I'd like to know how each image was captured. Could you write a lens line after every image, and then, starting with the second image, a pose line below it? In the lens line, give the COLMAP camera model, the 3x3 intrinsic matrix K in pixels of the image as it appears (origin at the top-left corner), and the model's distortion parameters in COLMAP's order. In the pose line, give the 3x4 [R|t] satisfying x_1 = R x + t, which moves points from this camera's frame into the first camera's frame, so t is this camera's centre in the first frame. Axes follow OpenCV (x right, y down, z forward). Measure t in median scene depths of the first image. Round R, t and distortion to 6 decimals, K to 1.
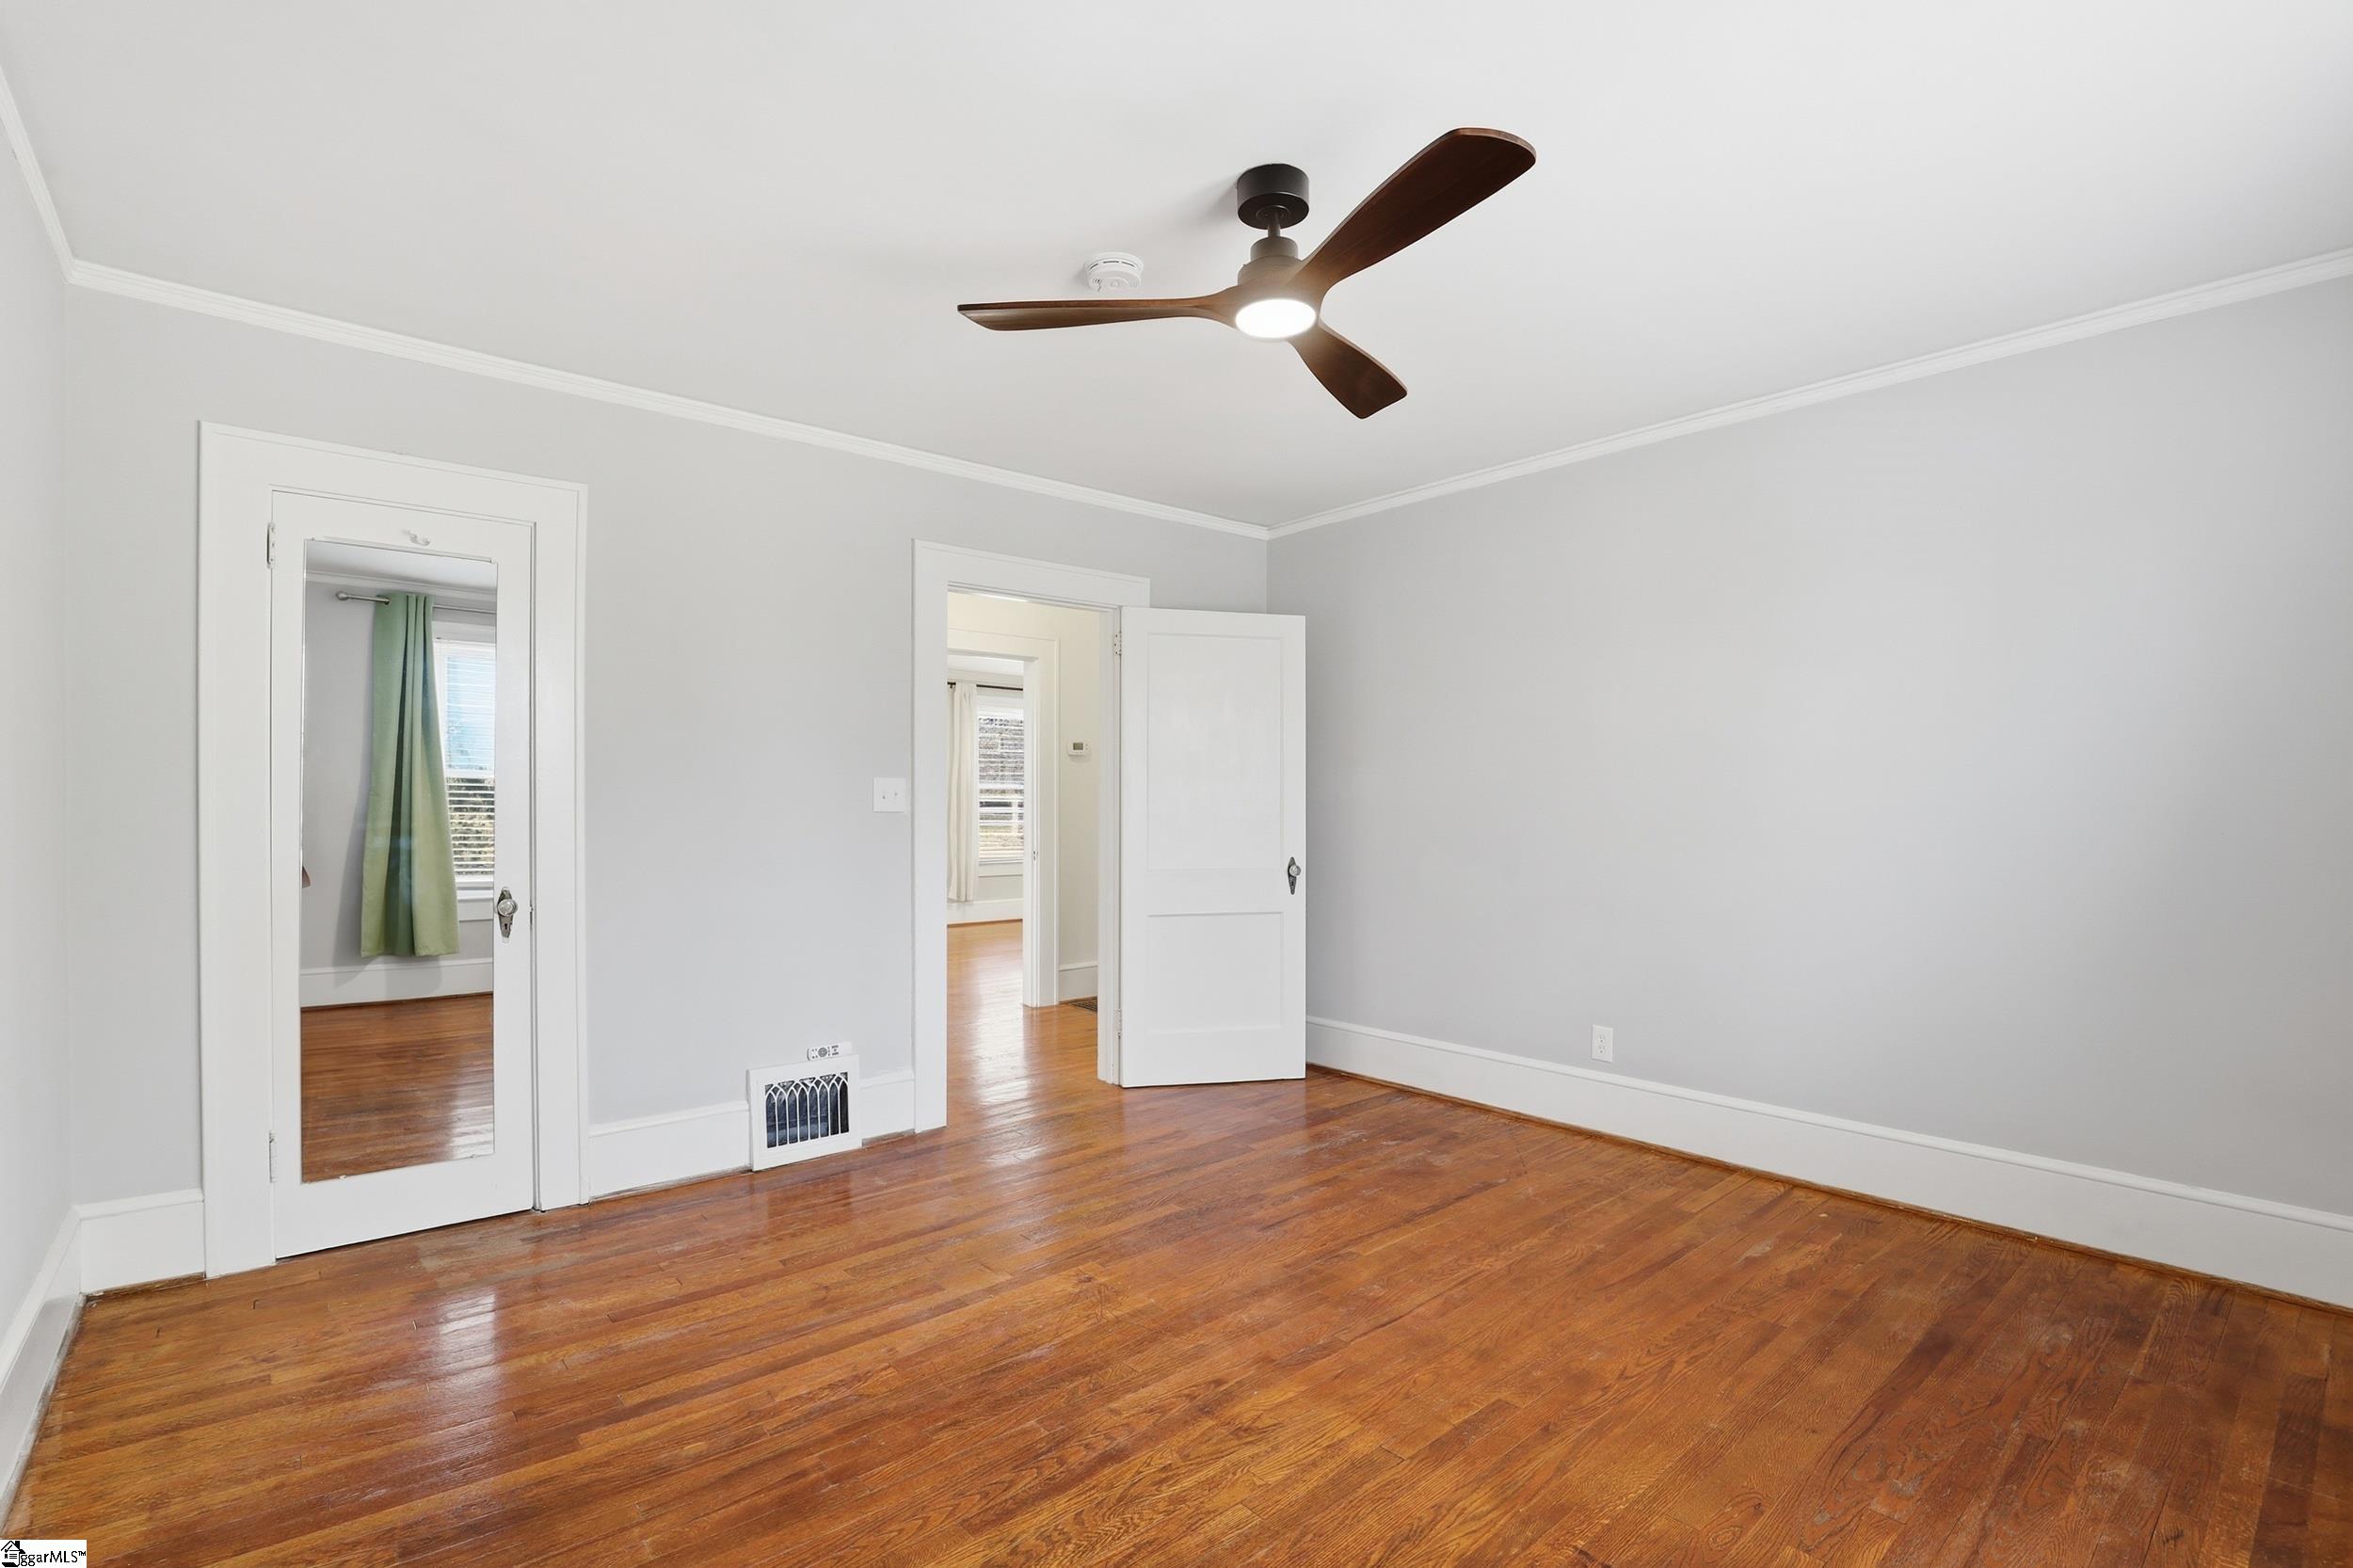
lens RADIAL K [[1082.6, 0, 1165.0], [0, 1082.6, 800.2], [0, 0, 1]] dist [-0.002912, -0.000226]
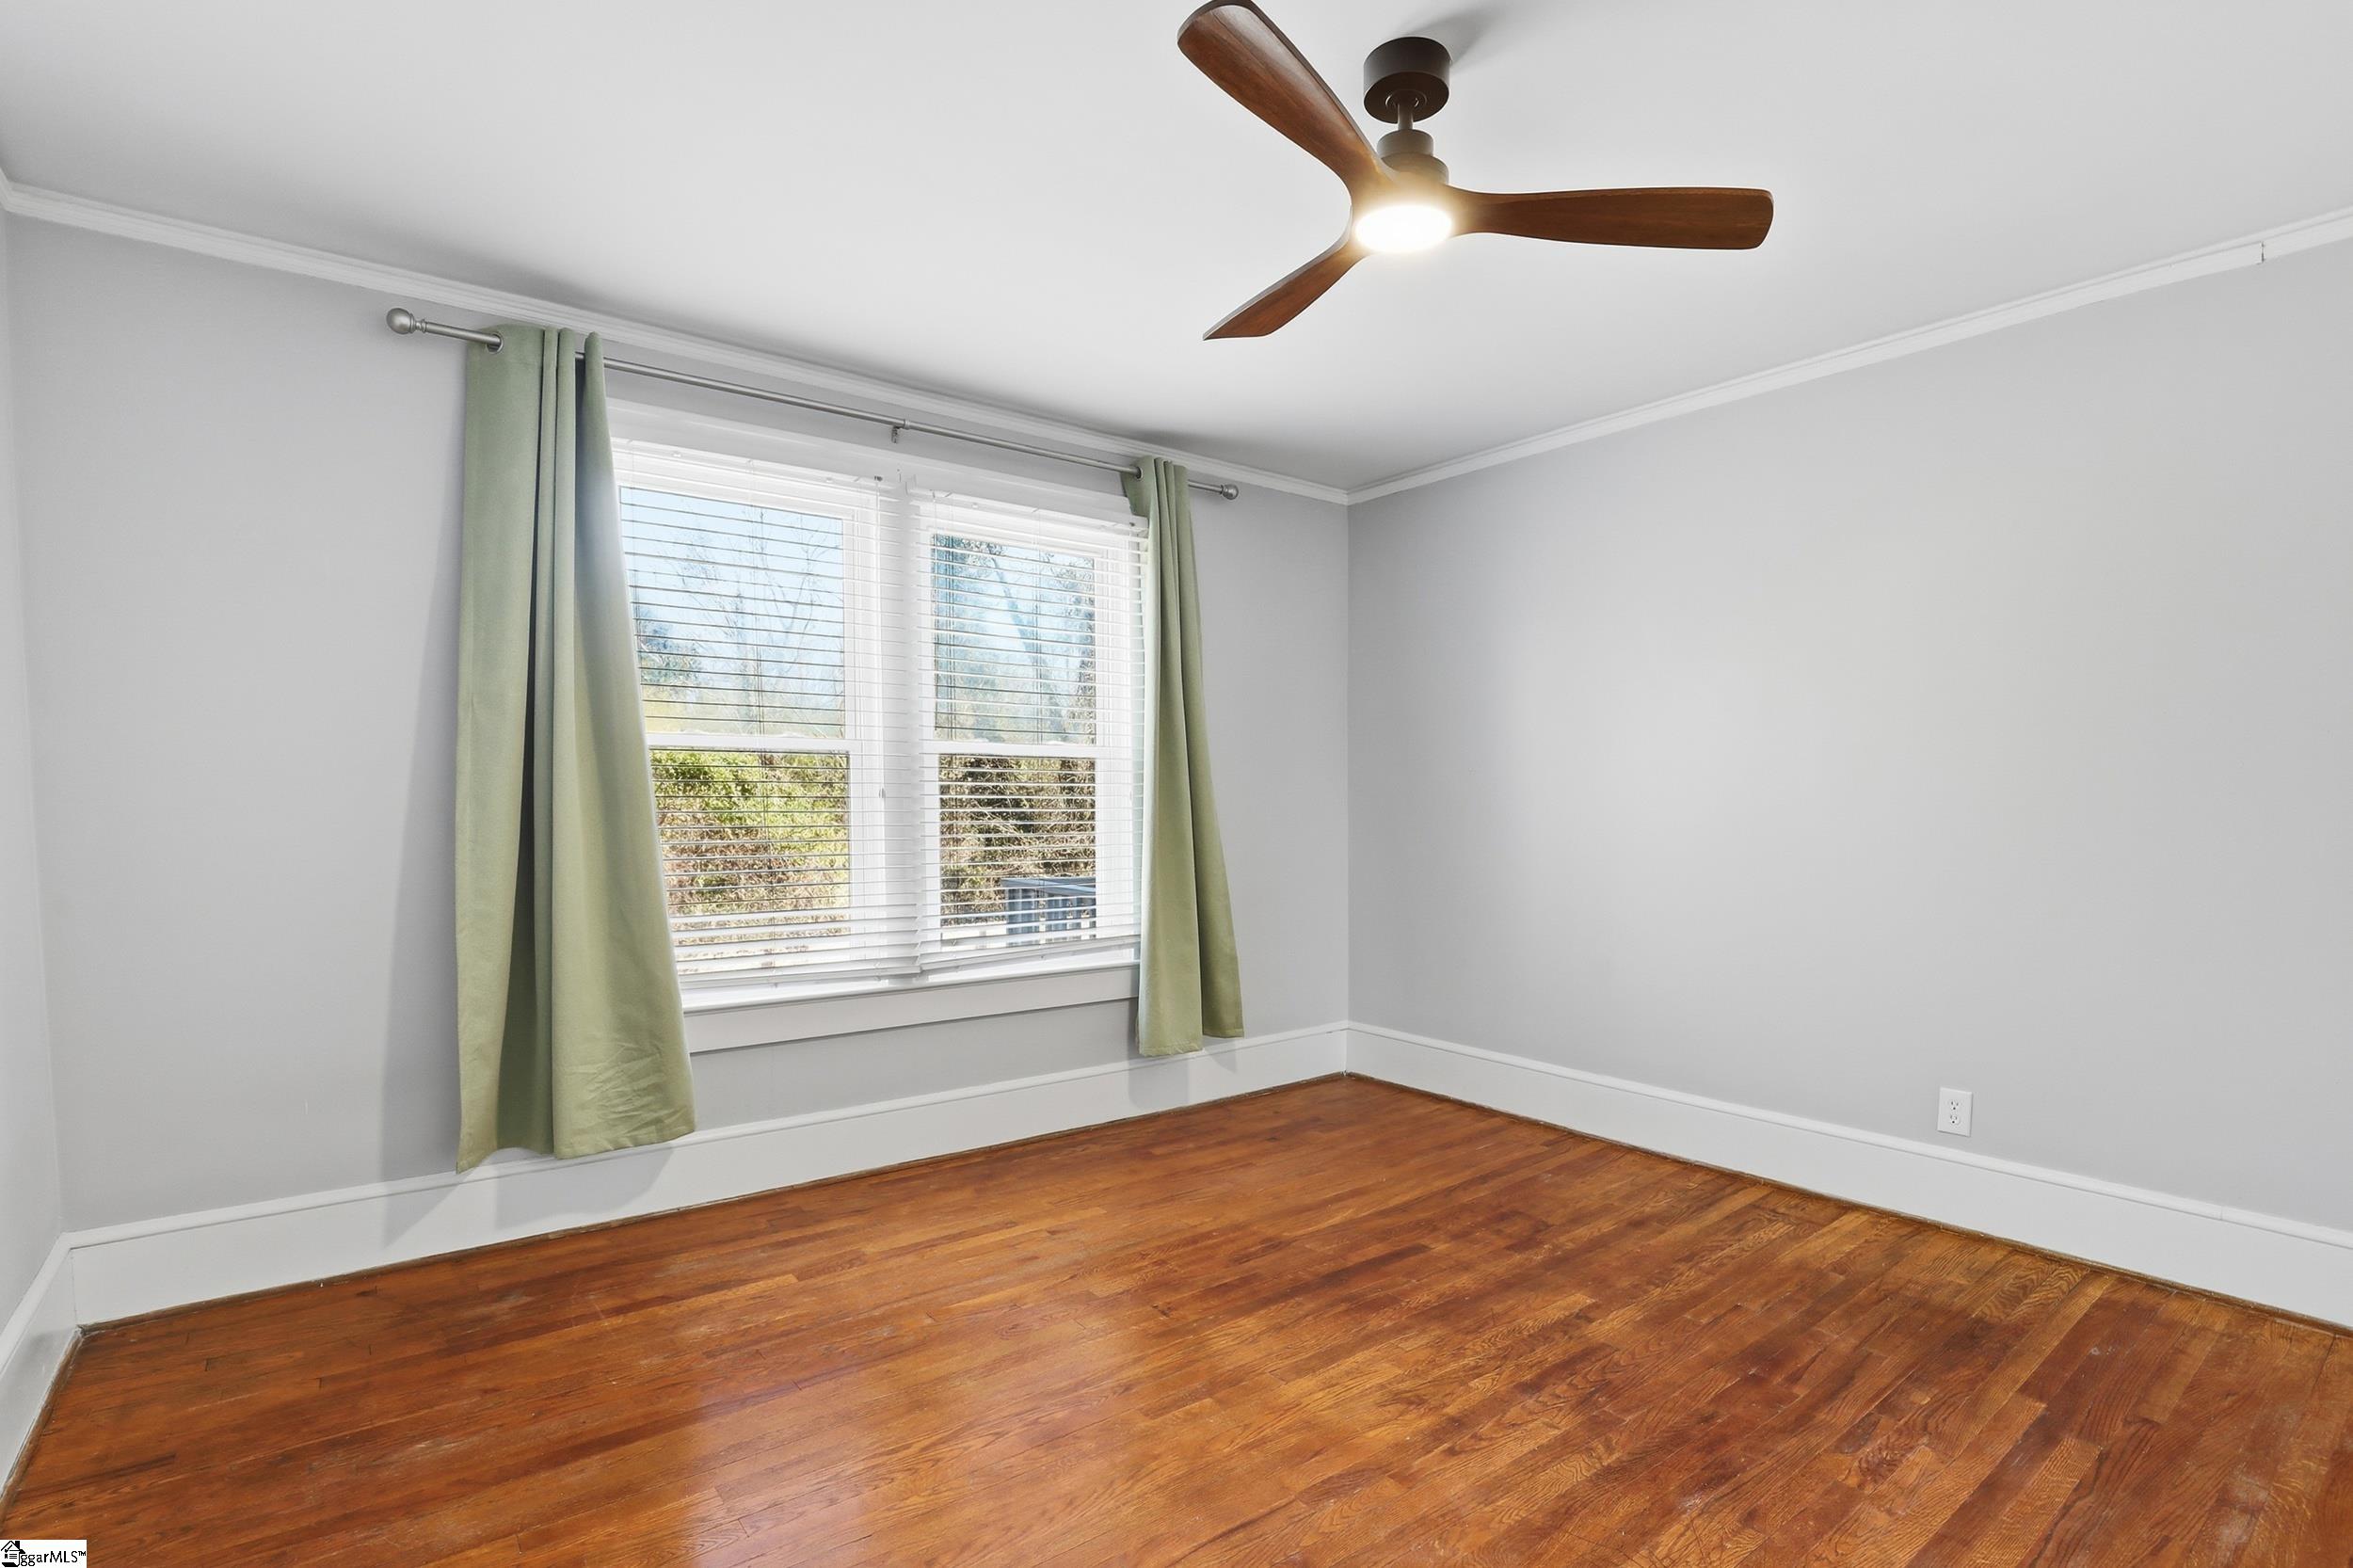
lens RADIAL K [[1082.6, 0, 1174.7], [0, 1082.6, 785.6], [0, 0, 1]] dist [-0.002912, -0.000226]
pose [[-0.998777, -0.005537, 0.049138, 0.237336], [-0.005857, 0.999963, -0.006363, -0.005624], [-0.049101, -0.006643, -0.998772, 1.907767]]
